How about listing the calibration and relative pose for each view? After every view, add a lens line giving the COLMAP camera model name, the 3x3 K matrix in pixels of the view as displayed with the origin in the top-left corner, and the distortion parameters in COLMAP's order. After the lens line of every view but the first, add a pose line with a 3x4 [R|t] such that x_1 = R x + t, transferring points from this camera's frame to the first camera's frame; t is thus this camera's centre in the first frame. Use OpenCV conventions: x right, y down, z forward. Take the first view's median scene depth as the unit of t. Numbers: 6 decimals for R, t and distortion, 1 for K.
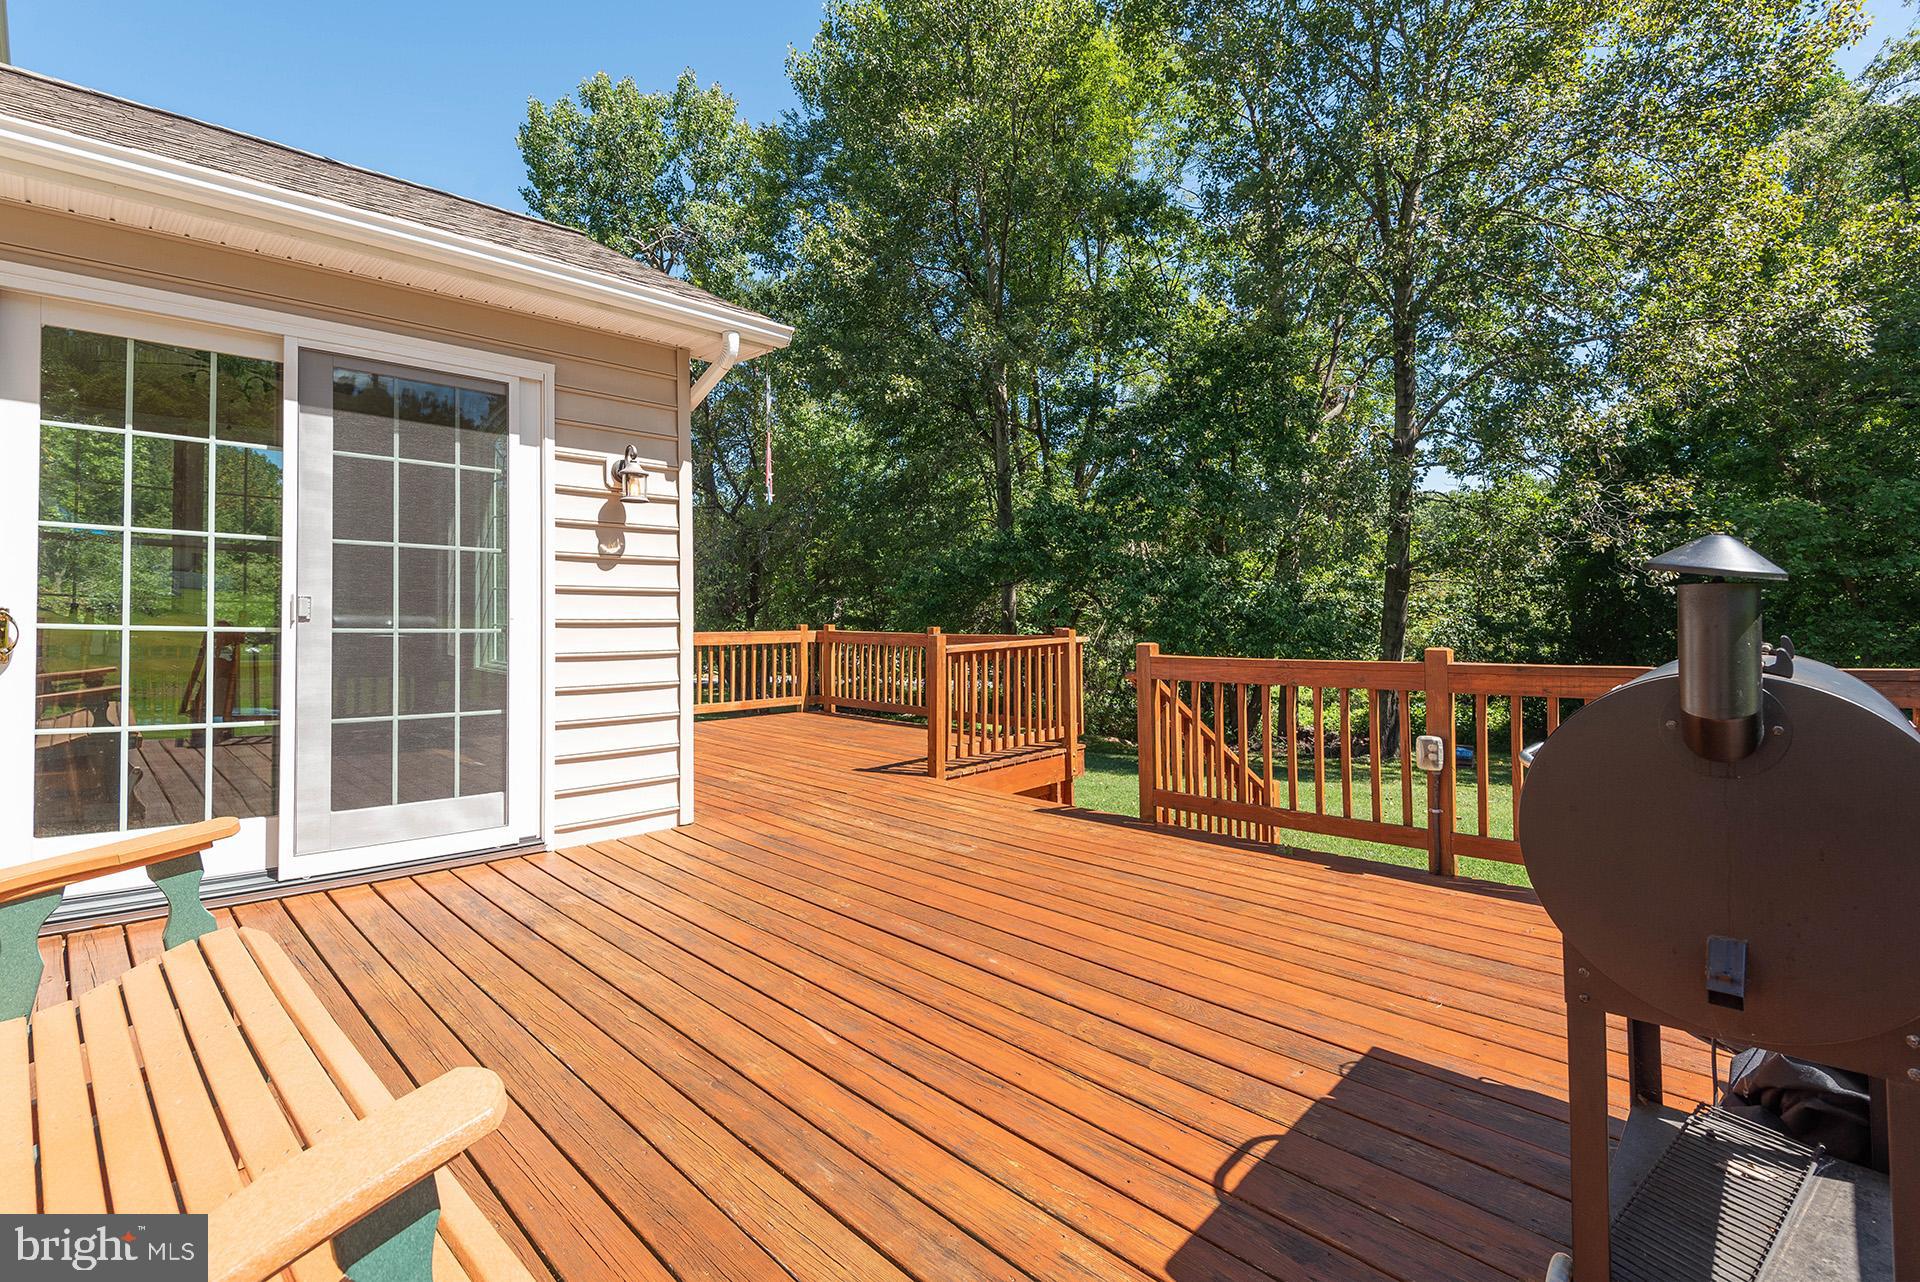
lens RADIAL K [[875.1, 0, 946.3], [0, 875.1, 585.3], [0, 0, 1]] dist [0.021922, -0.000366]
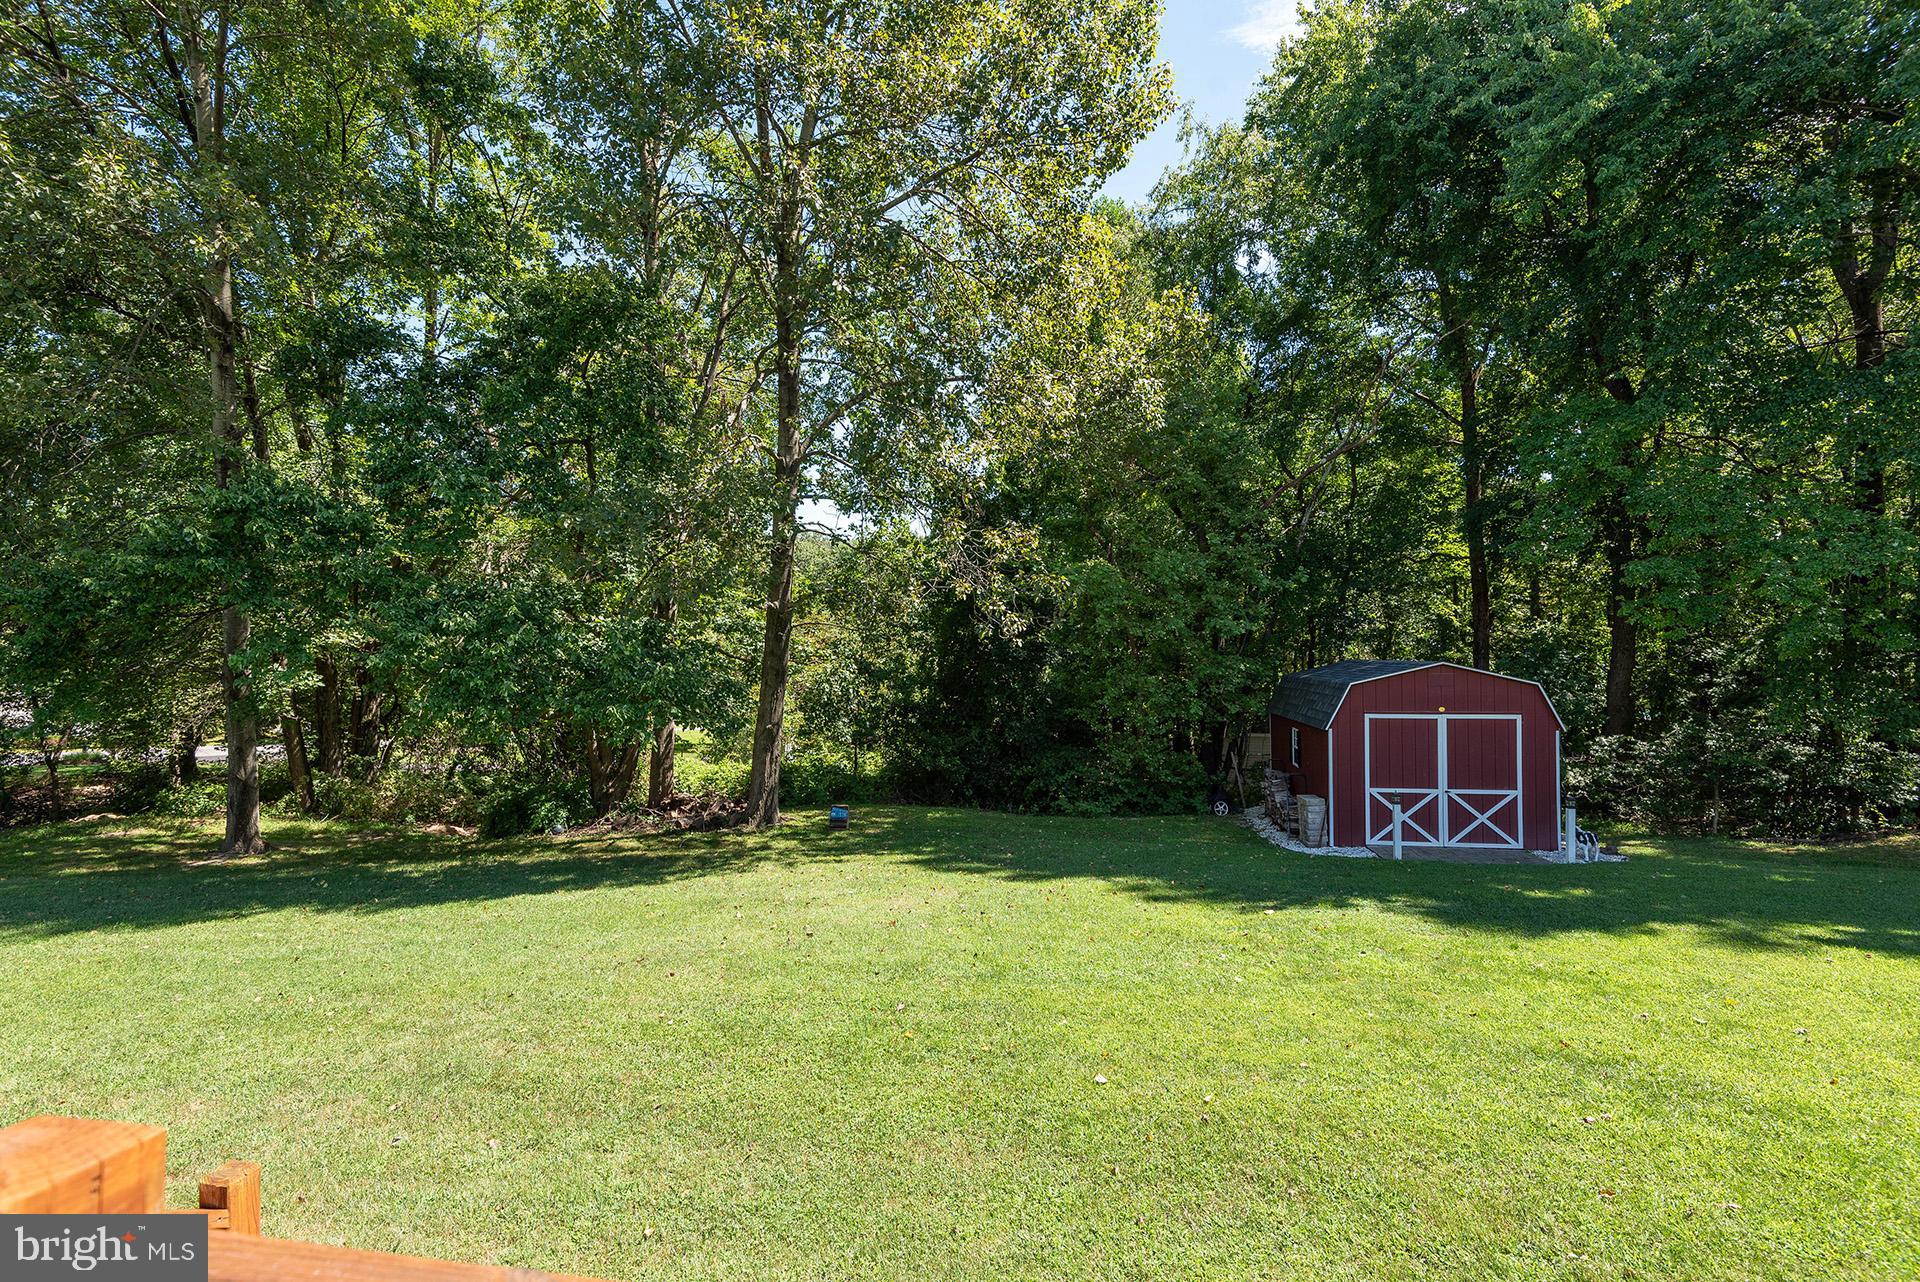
lens RADIAL K [[904.3, 0, 987.1], [0, 904.3, 669.1], [0, 0, 1]] dist [0.015505, -0.020057]
pose [[0.787583, -0.001855, 0.616206, 0.144259], [-0.030811, 0.998626, 0.042385, -0.004749], [-0.615438, -0.052368, 0.786444, 0.194163]]
